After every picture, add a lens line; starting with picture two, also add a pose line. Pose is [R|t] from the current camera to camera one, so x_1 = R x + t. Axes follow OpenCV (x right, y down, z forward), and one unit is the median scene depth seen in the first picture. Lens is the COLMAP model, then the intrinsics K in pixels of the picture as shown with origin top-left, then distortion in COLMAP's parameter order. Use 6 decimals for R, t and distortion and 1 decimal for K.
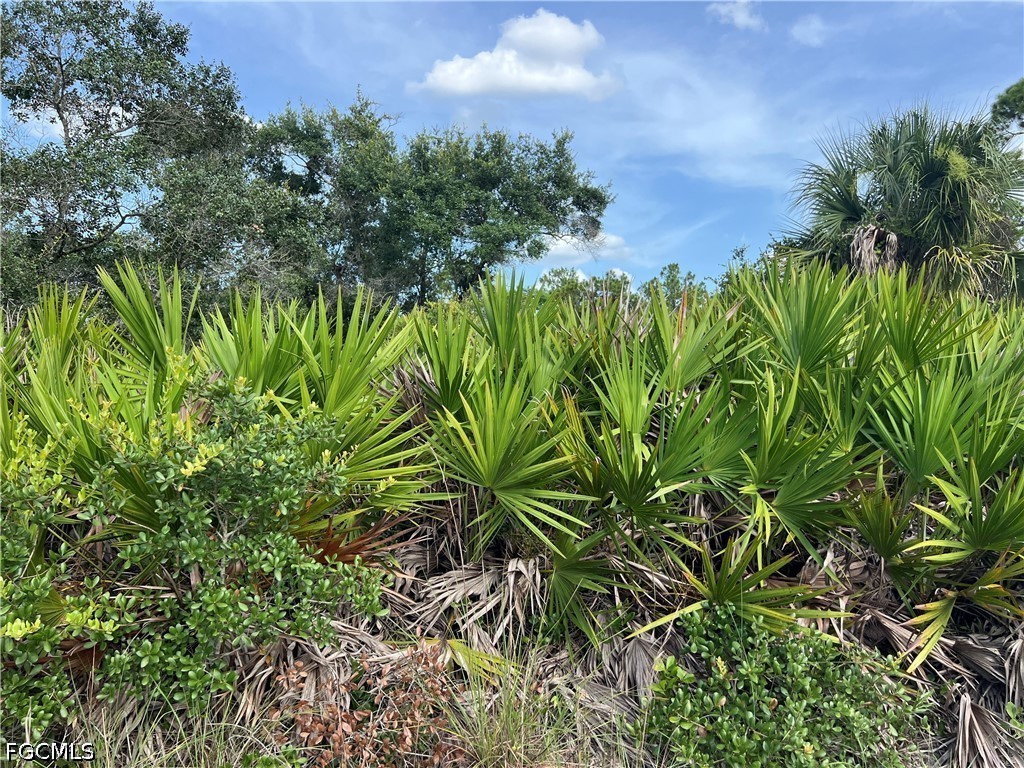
lens RADIAL K [[405.3, 0, 508.0], [0, 405.3, 399.6], [0, 0, 1]] dist [0.001318, -0.004343]
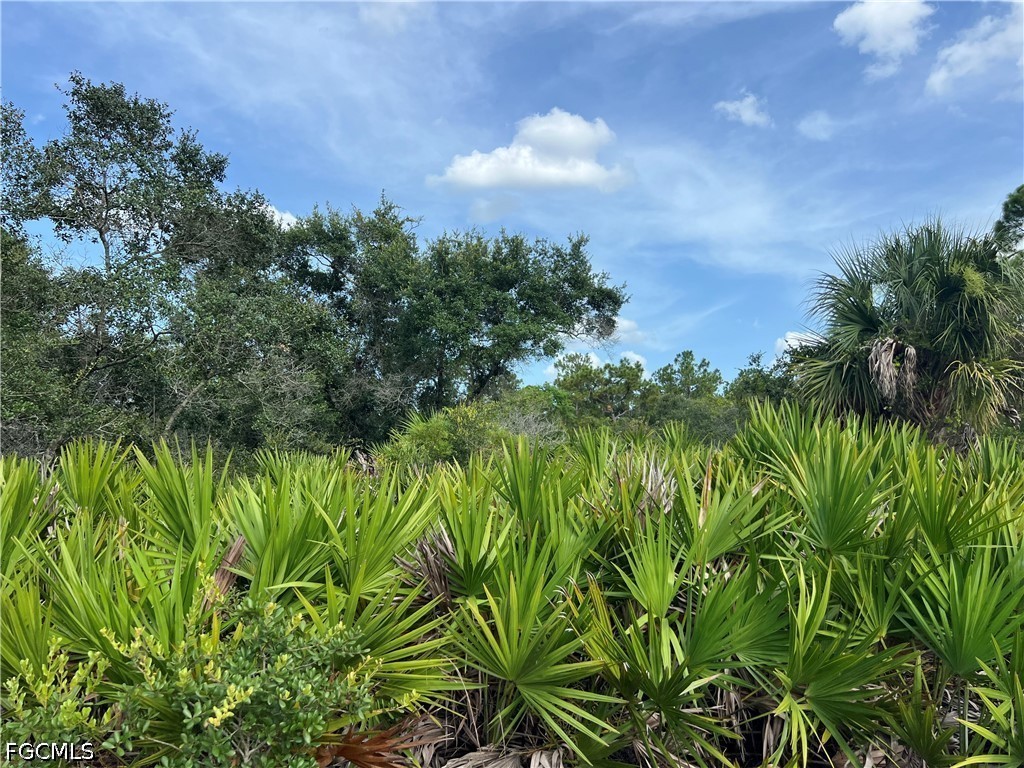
lens RADIAL K [[405.3, 0, 508.0], [0, 405.3, 399.6], [0, 0, 1]] dist [0.001318, -0.004343]
pose [[0.999750, 0.008052, -0.020848, -0.022548], [-0.009381, 0.997878, -0.064429, -0.206965], [0.020285, 0.064608, 0.997705, -0.009221]]
